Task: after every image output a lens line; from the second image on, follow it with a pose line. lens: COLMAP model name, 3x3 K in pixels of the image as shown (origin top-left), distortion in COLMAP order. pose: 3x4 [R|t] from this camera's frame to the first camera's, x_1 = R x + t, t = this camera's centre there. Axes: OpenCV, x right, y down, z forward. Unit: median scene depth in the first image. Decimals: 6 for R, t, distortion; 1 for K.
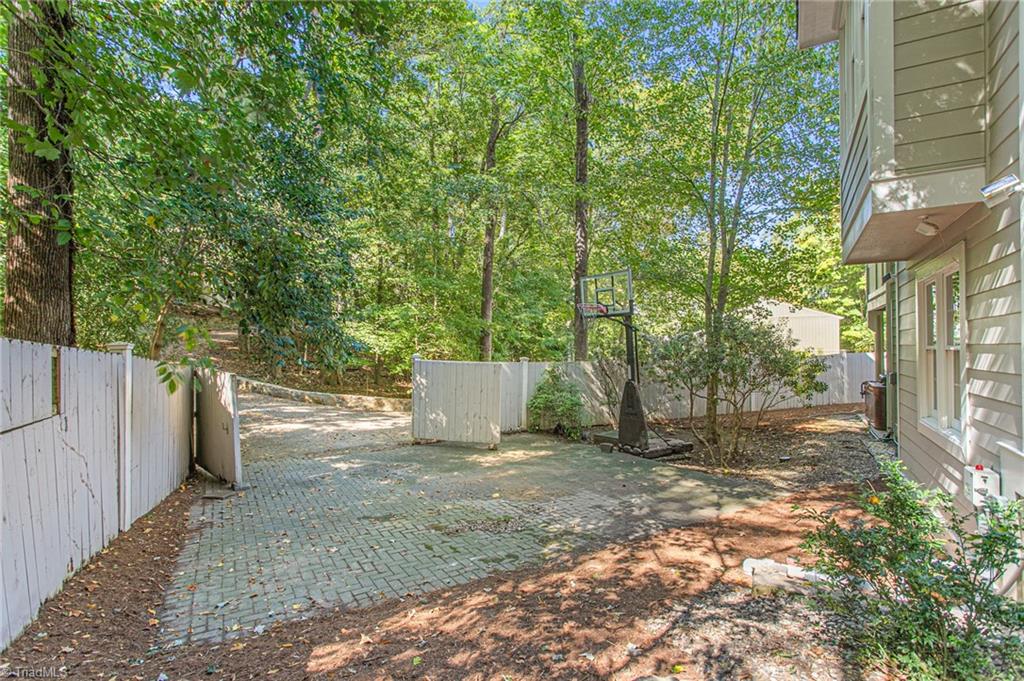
lens RADIAL K [[498.6, 0, 514.2], [0, 498.6, 345.6], [0, 0, 1]] dist [0.005045, 0.000860]
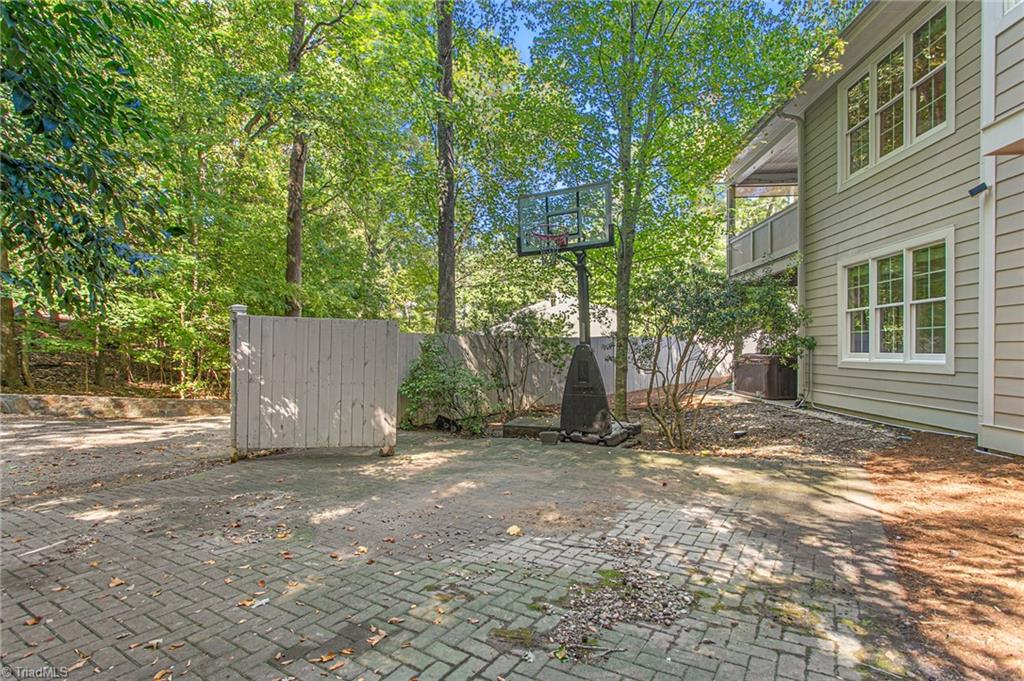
lens RADIAL K [[498.6, 0, 510.1], [0, 498.6, 338.8], [0, 0, 1]] dist [0.005045, 0.000860]
pose [[0.893186, 0.013808, 0.449475, -0.200972], [-0.003129, 0.999695, -0.024493, 0.079808], [-0.449677, 0.020471, 0.892957, 0.378132]]
